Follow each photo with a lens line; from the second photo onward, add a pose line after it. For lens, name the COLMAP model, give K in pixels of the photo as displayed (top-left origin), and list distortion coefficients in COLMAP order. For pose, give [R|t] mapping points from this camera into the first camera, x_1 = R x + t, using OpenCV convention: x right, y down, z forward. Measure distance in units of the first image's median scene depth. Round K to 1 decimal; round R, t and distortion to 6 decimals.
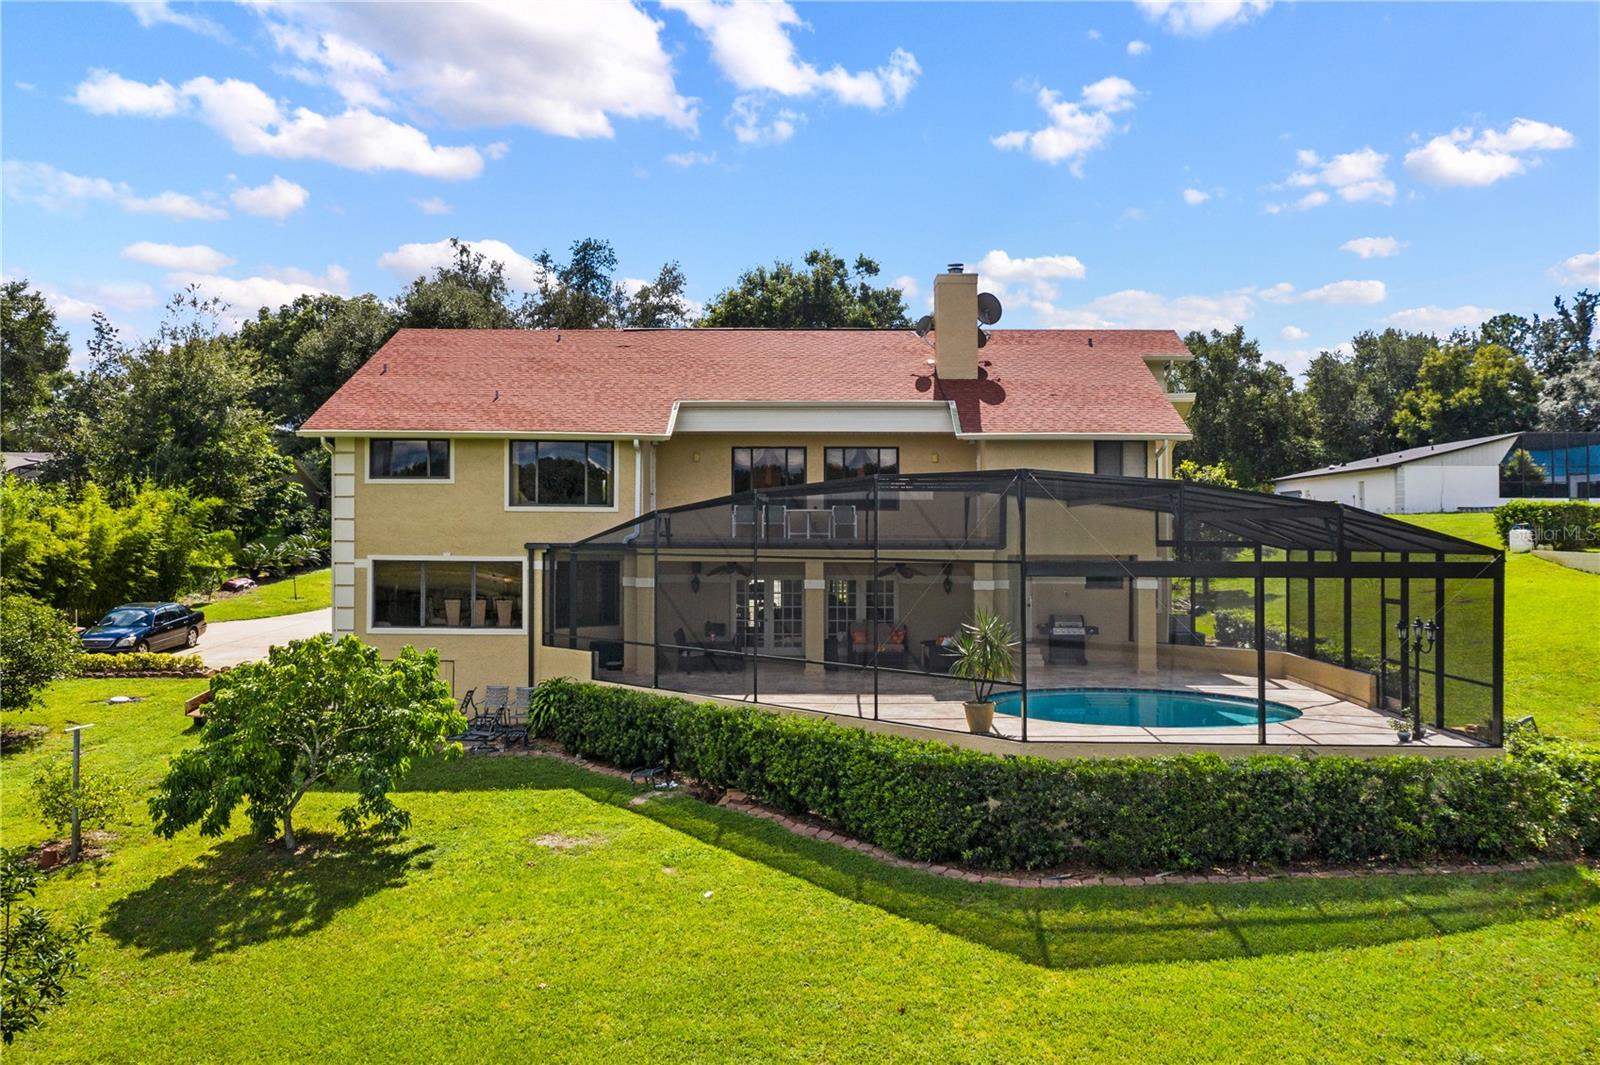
lens RADIAL K [[1279.5, 0, 804.0], [0, 1279.5, 490.0], [0, 0, 1]] dist [0.003005, -0.000295]
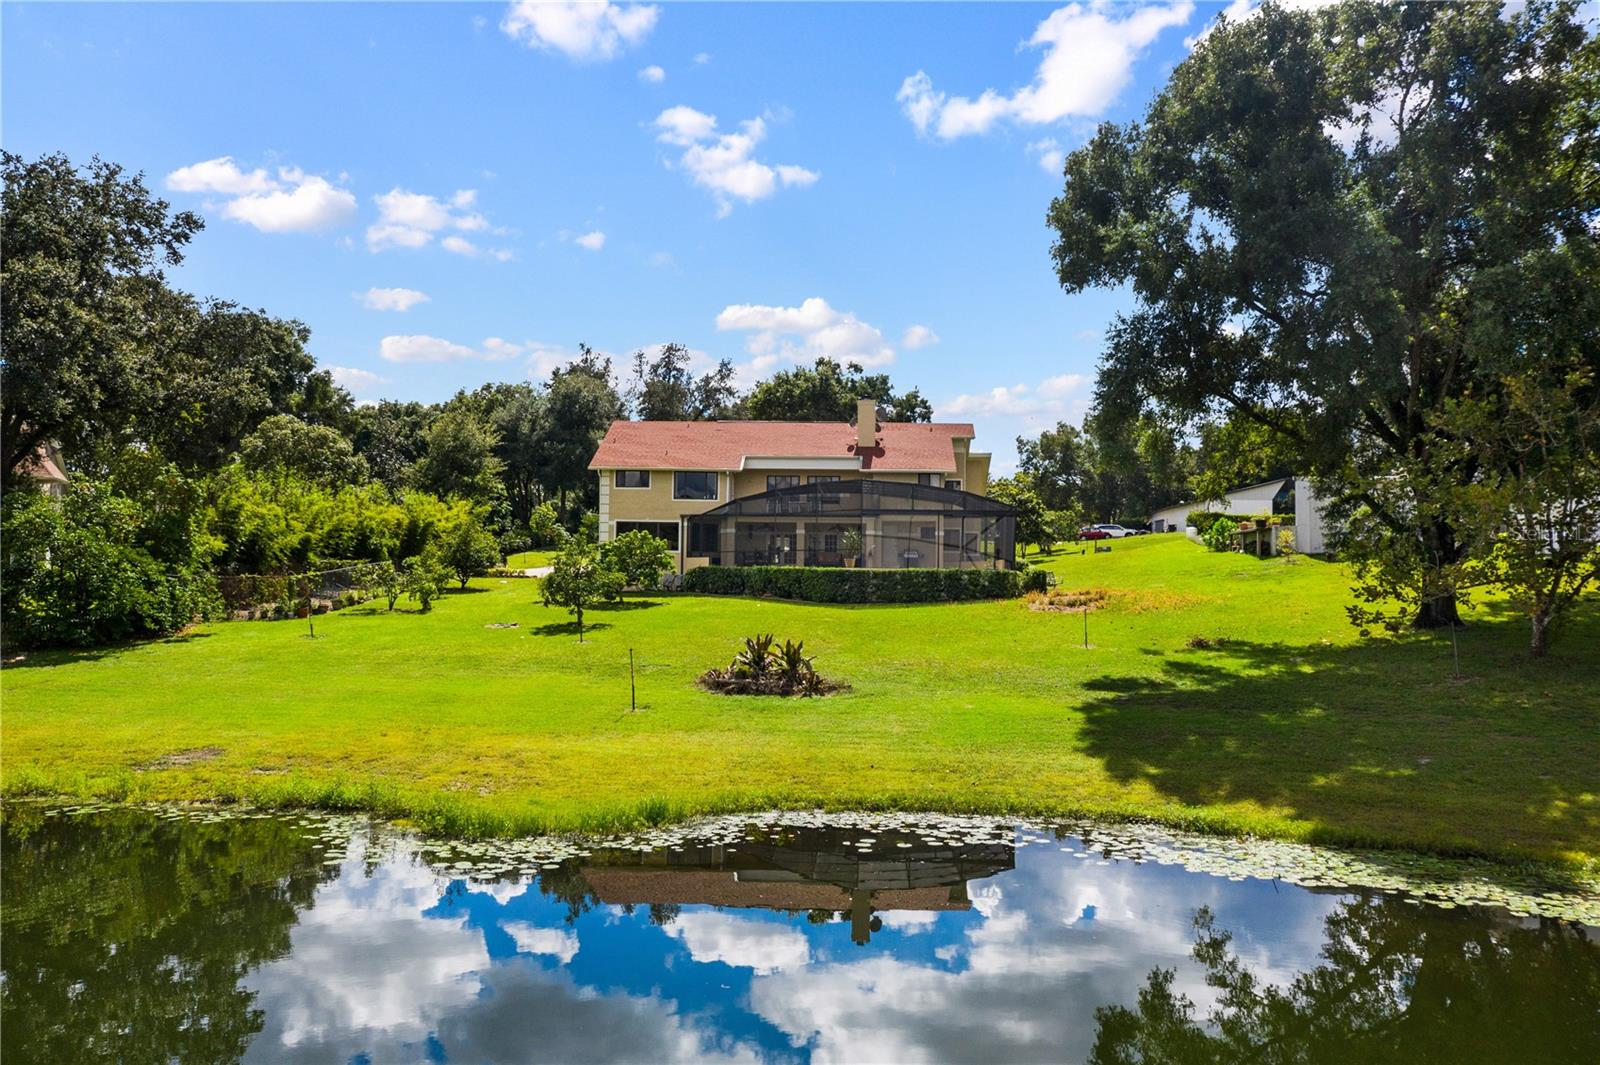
lens RADIAL K [[1279.5, 0, 804.0], [0, 1279.5, 490.0], [0, 0, 1]] dist [0.003005, -0.000295]
pose [[0.999606, 0.006648, -0.027279, 0.070826], [-0.007726, 0.999187, -0.039578, 0.080409], [0.026994, 0.039773, 0.998844, -1.253866]]
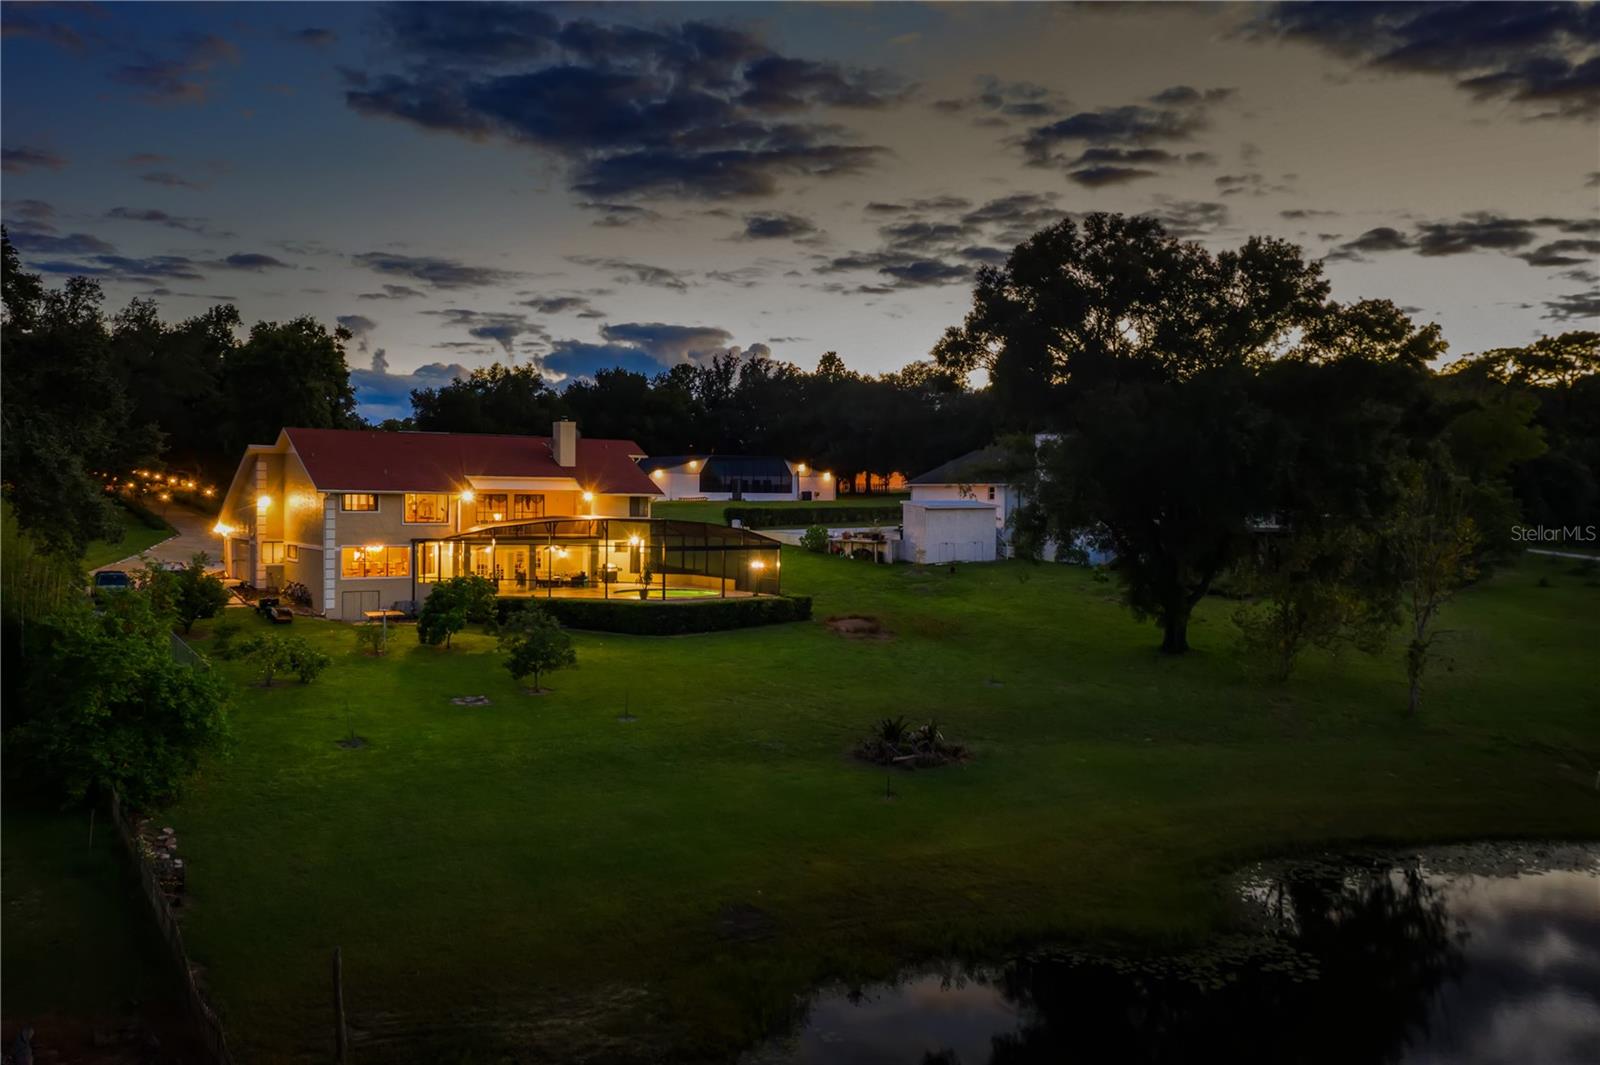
lens RADIAL K [[1279.5, 0, 804.0], [0, 1279.5, 490.0], [0, 0, 1]] dist [0.003005, -0.000295]
pose [[0.797946, 0.007907, 0.602677, -0.951969], [-0.031655, 0.999084, 0.028804, -0.122569], [-0.601897, -0.042062, 0.797465, -1.155748]]
